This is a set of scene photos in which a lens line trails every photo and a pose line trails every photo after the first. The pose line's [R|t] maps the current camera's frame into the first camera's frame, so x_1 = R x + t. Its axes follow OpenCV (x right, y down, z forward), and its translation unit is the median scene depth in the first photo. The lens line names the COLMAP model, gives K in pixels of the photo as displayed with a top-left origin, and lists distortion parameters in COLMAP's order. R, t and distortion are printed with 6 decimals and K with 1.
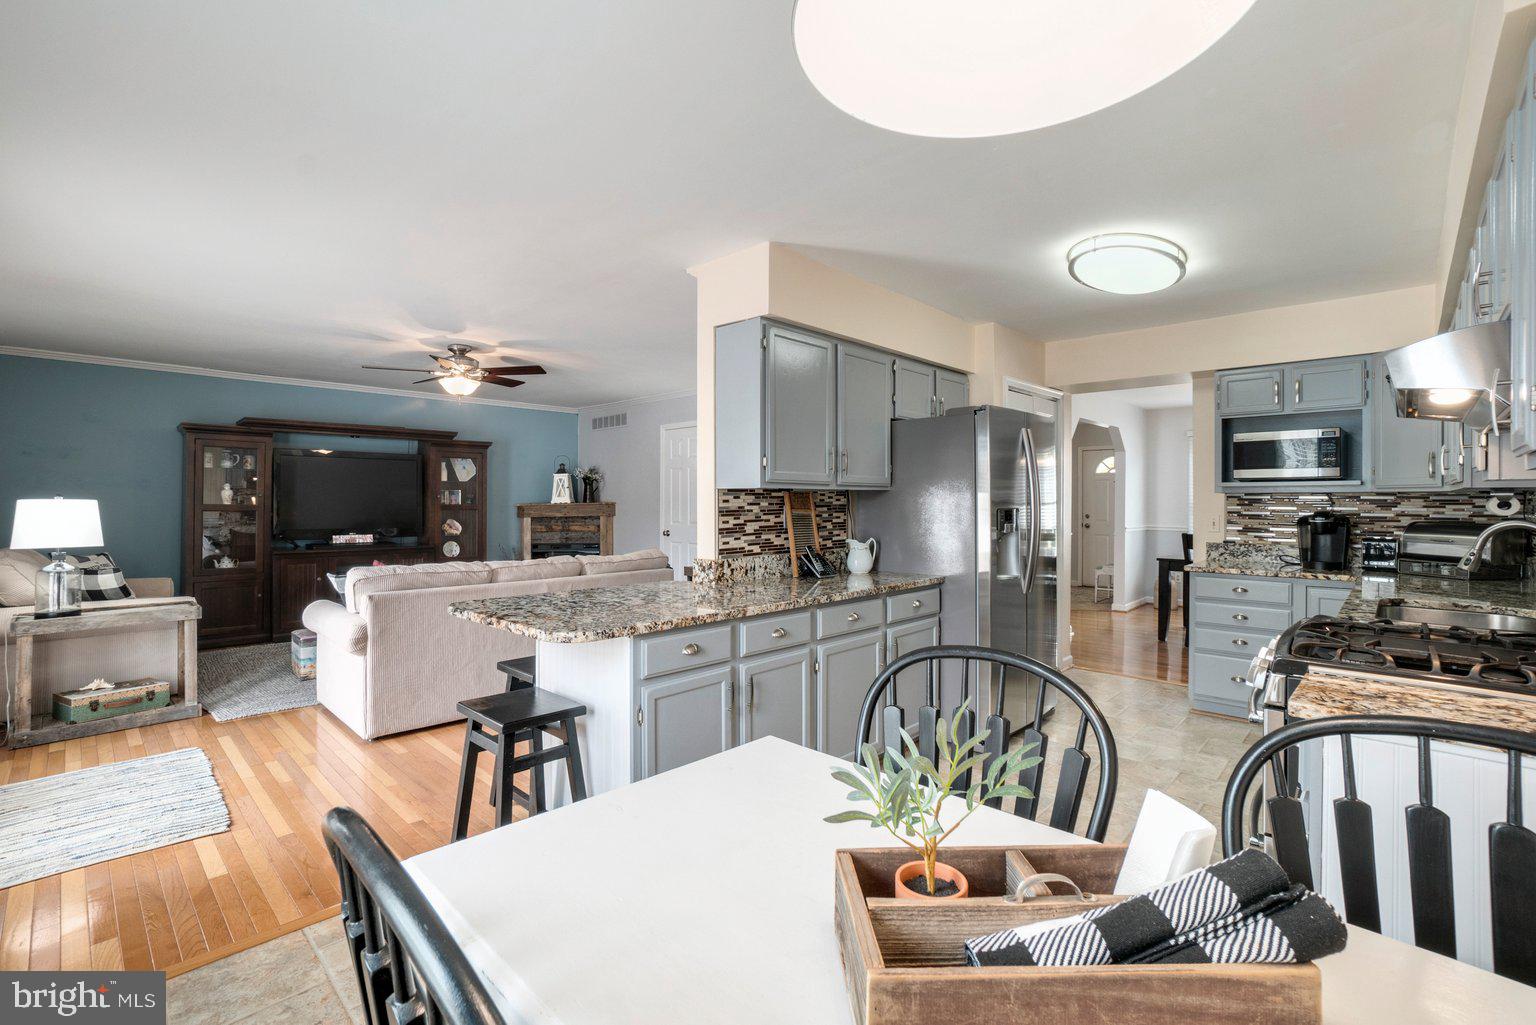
lens RADIAL K [[686.4, 0, 768.0], [0, 686.4, 512.5], [0, 0, 1]] dist [-0.007741, 0.000485]
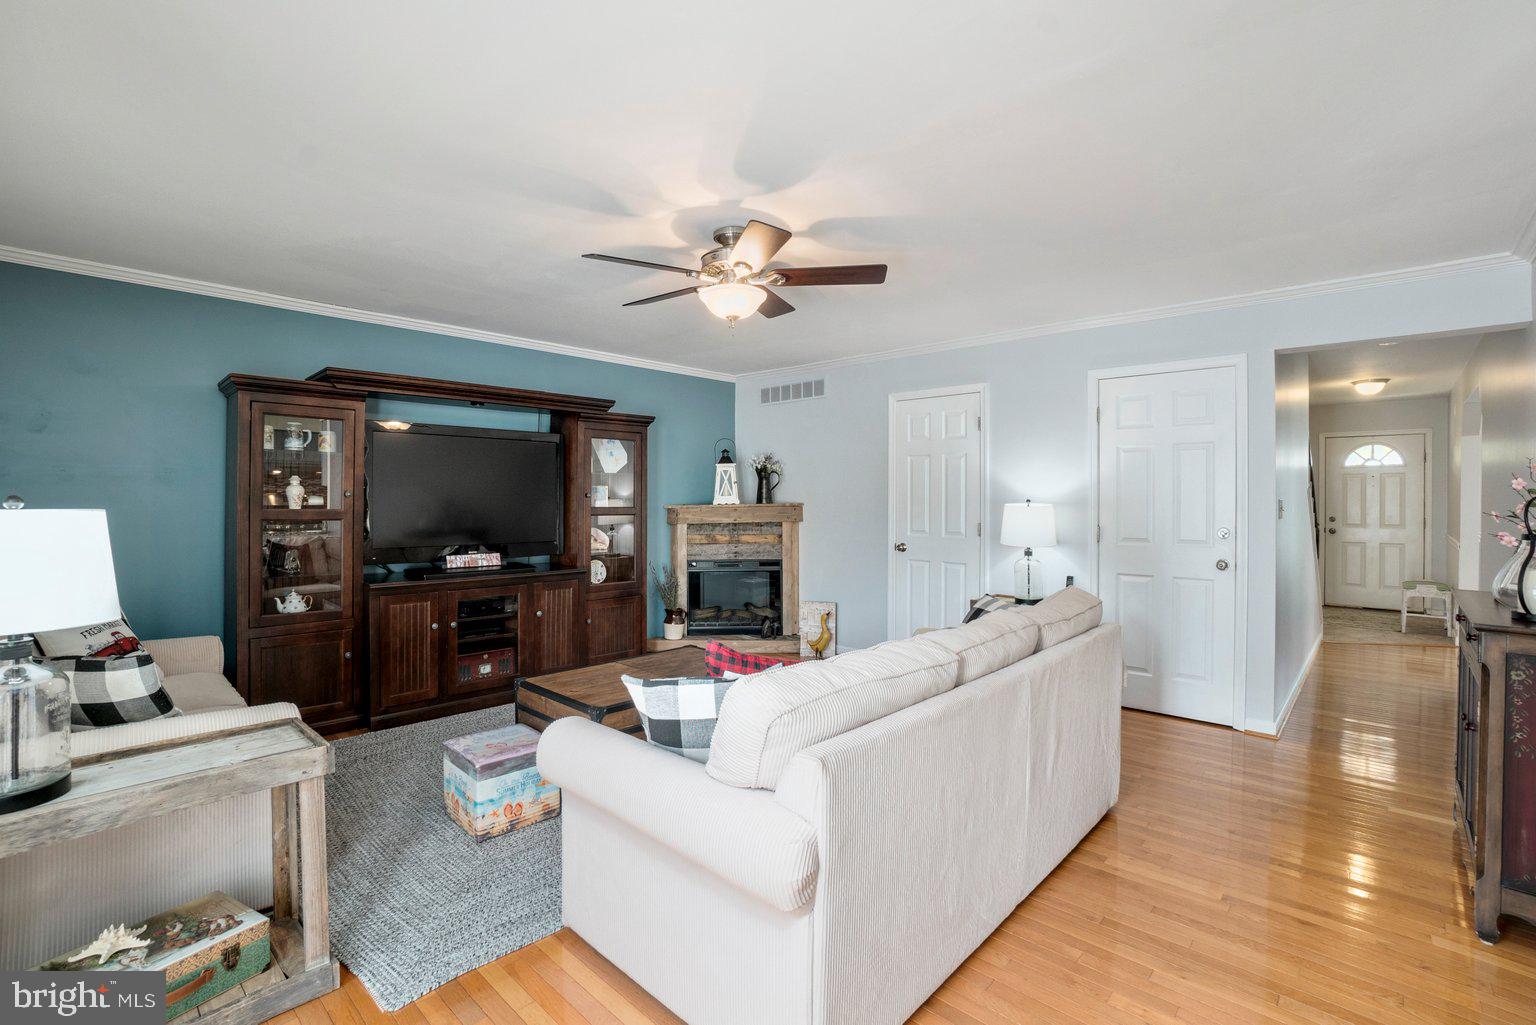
lens RADIAL K [[697.4, 0, 766.6], [0, 697.4, 504.5], [0, 0, 1]] dist [-0.024478, 0.000746]
pose [[0.999838, -0.000723, 0.017992, -0.310875], [0.000858, 0.999971, -0.007506, -0.009008], [-0.017986, 0.007520, 0.999810, 0.303539]]
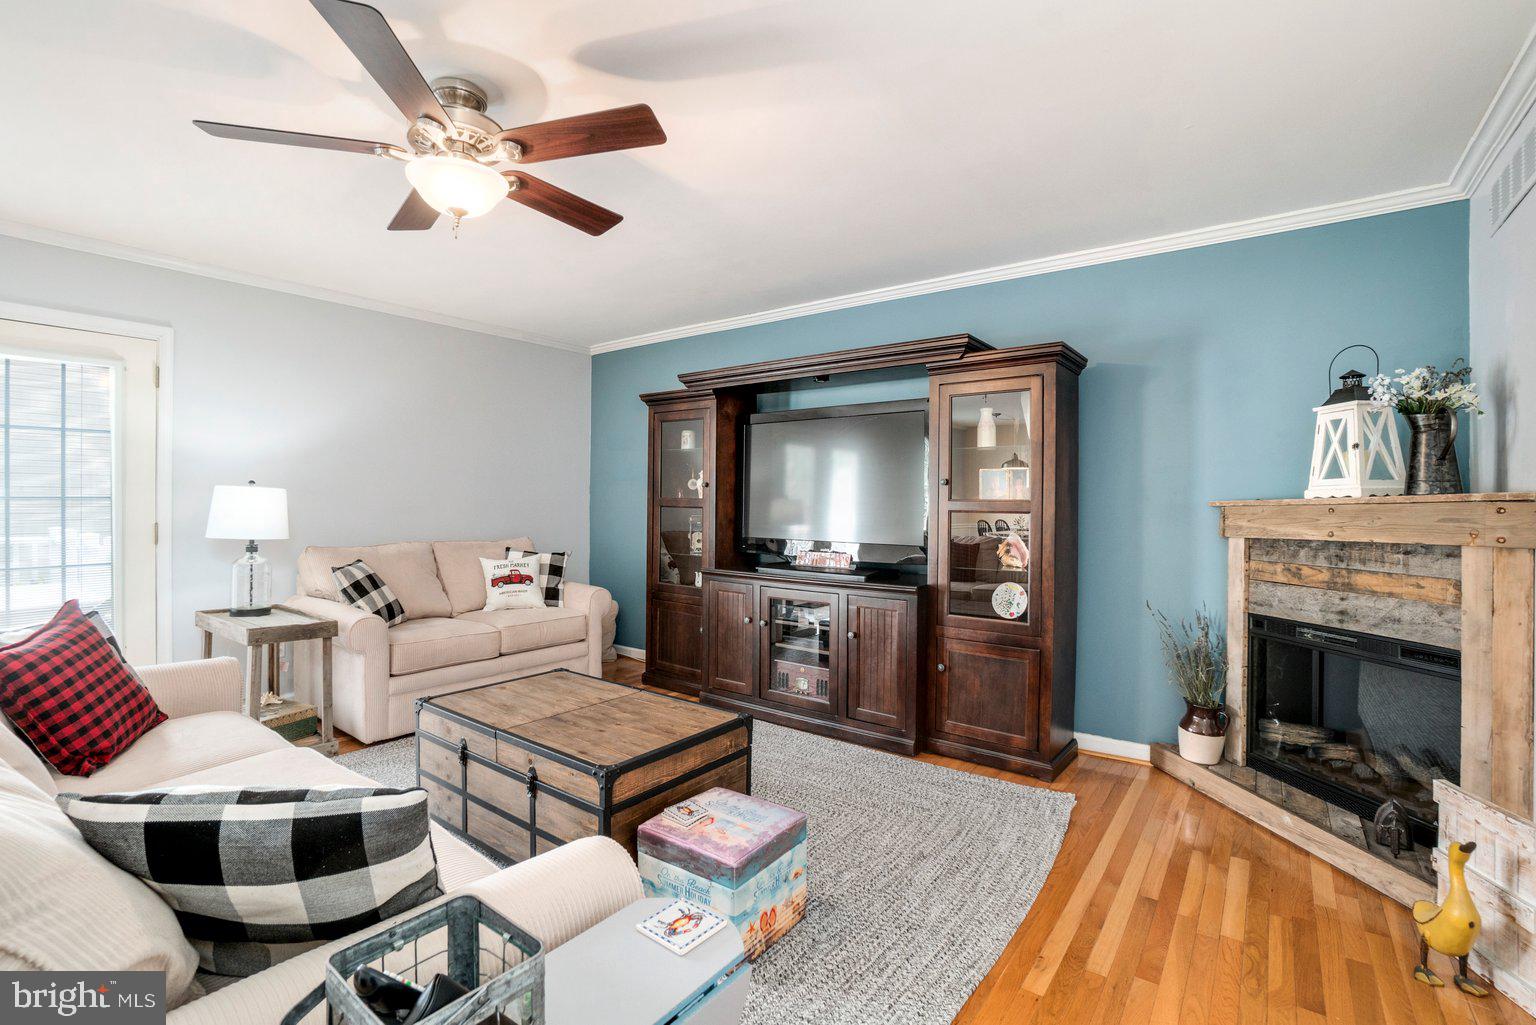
lens RADIAL K [[697.4, 0, 766.6], [0, 697.4, 504.5], [0, 0, 1]] dist [-0.024478, 0.000746]
pose [[0.126970, -0.002160, -0.991904, -0.029158], [-0.024559, 0.999684, -0.005321, -0.003120], [0.991602, 0.025036, 0.126877, 0.803071]]
